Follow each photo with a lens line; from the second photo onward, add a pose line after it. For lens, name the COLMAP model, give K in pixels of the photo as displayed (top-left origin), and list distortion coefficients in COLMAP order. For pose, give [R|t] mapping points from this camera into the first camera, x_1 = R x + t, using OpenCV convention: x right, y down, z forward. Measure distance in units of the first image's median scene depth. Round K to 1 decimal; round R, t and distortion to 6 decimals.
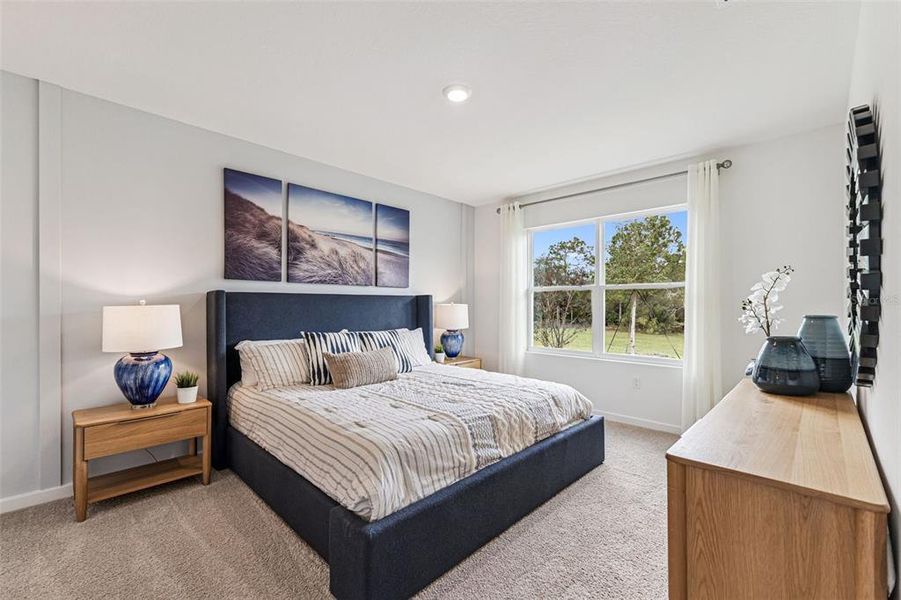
lens RADIAL K [[362.9, 0, 447.0], [0, 362.9, 307.4], [0, 0, 1]] dist [-0.012552, 0.000179]
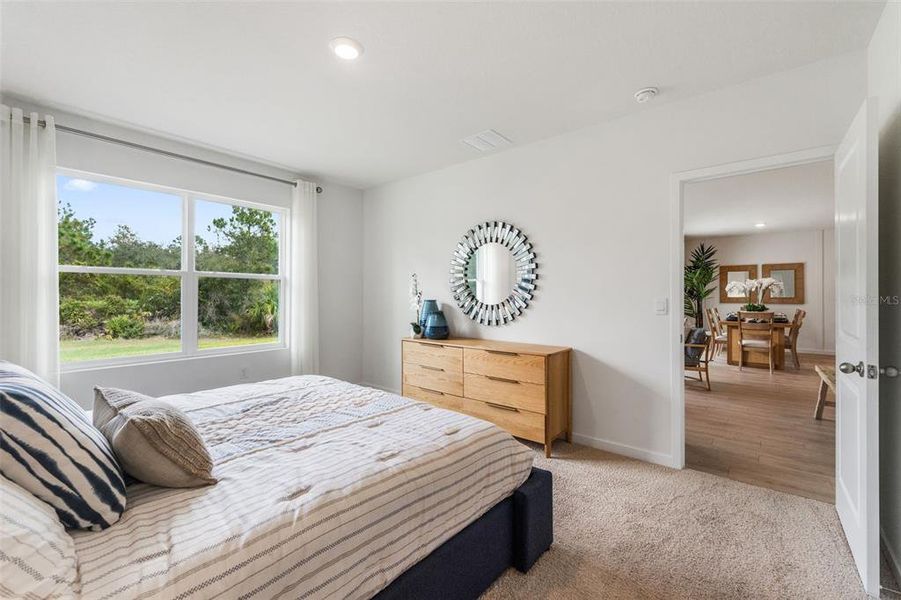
lens RADIAL K [[362.9, 0, 455.1], [0, 362.9, 301.3], [0, 0, 1]] dist [-0.012552, 0.000179]
pose [[-0.041228, -0.014383, 0.999046, -0.636884], [0.003036, 0.999890, 0.014520, -0.002583], [-0.999145, 0.003632, -0.041180, 0.589616]]
